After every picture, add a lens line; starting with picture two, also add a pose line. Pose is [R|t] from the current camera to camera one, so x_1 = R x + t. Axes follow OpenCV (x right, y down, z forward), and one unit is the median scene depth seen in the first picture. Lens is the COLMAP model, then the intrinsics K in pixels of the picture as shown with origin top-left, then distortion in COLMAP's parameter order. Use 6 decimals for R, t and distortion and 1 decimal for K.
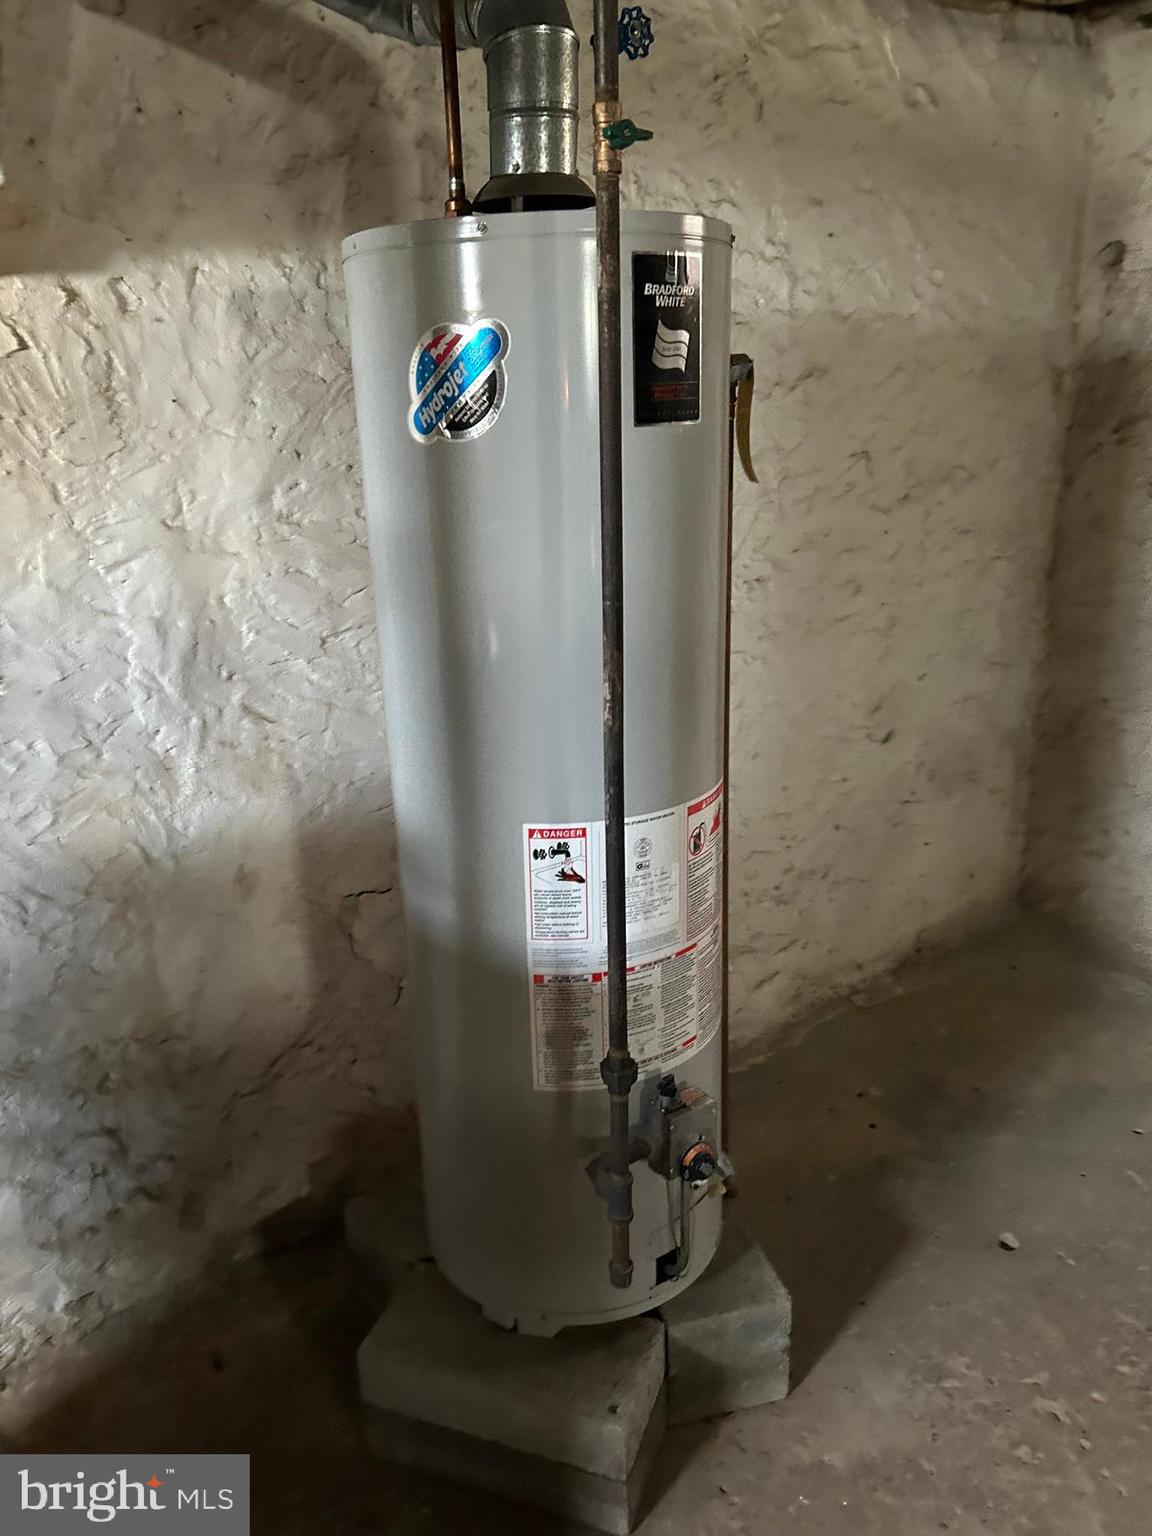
lens RADIAL K [[1154.0, 0, 535.5], [0, 1154.0, 790.8], [0, 0, 1]] dist [0.053660, -0.067100]
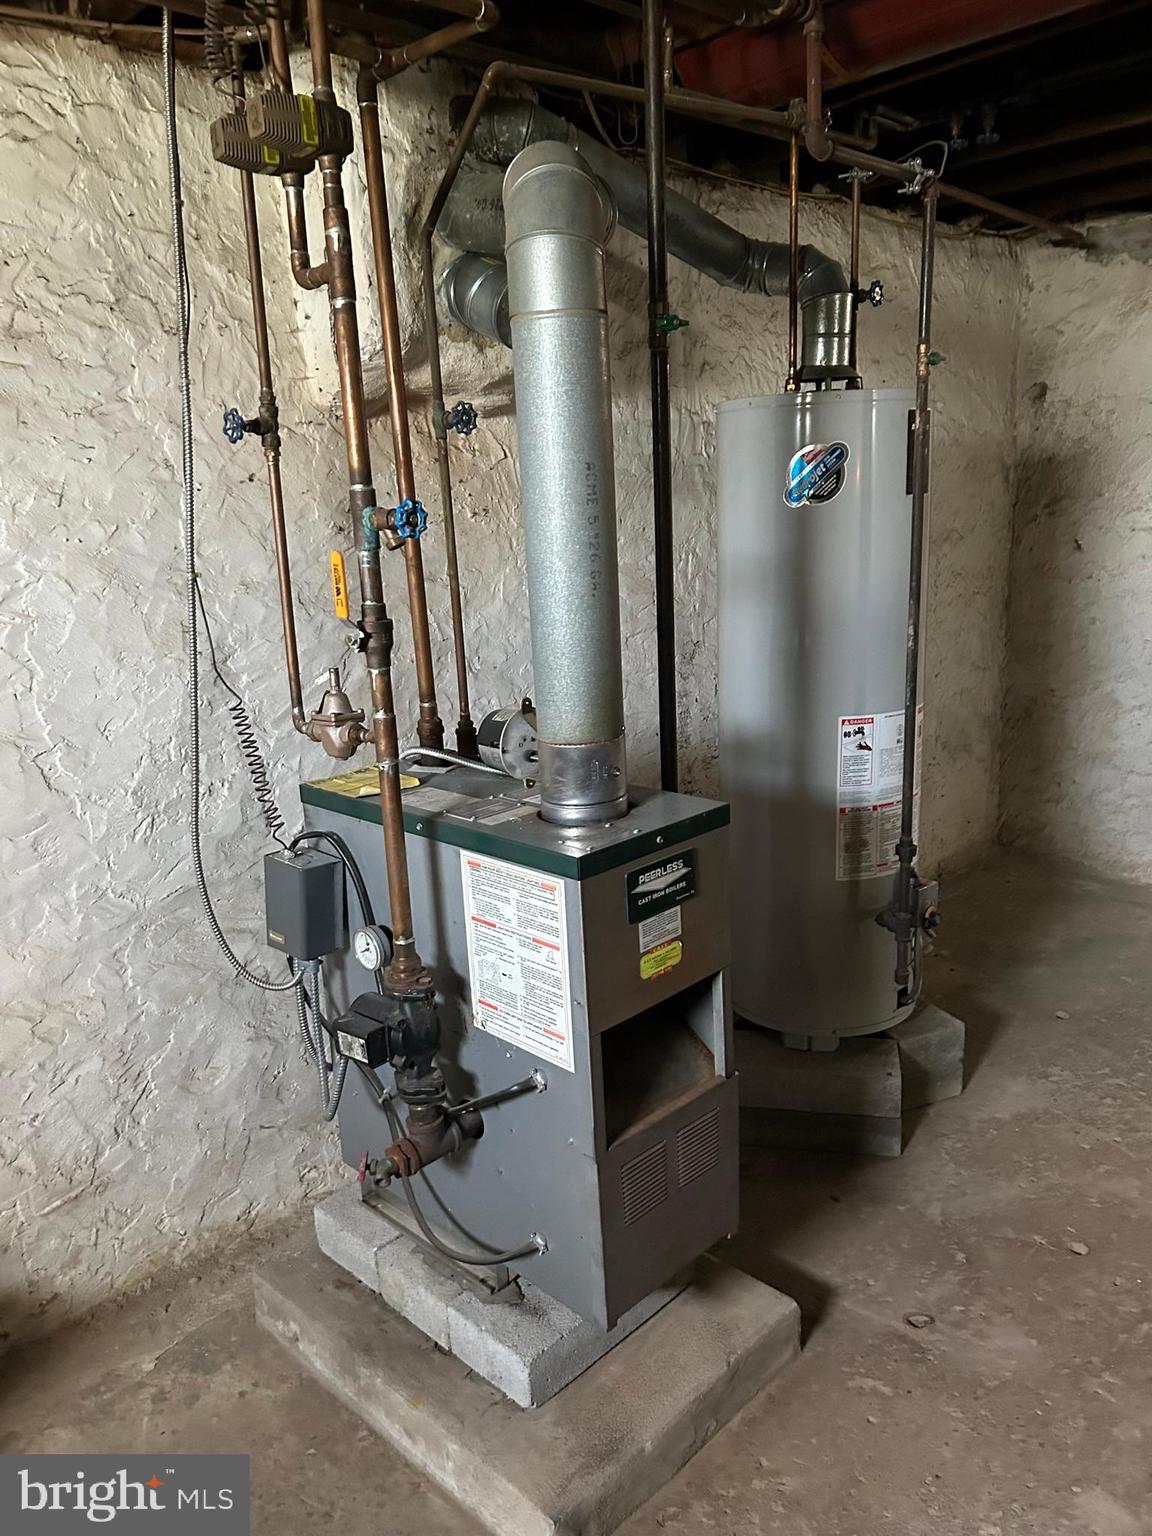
lens RADIAL K [[1154.0, 0, 572.3], [0, 1154.0, 779.6], [0, 0, 1]] dist [0.053660, -0.067100]
pose [[0.987213, -0.044538, 0.153061, -0.426160], [0.057106, 0.995260, -0.078722, 0.148363], [-0.148829, 0.086456, 0.985076, -0.420342]]
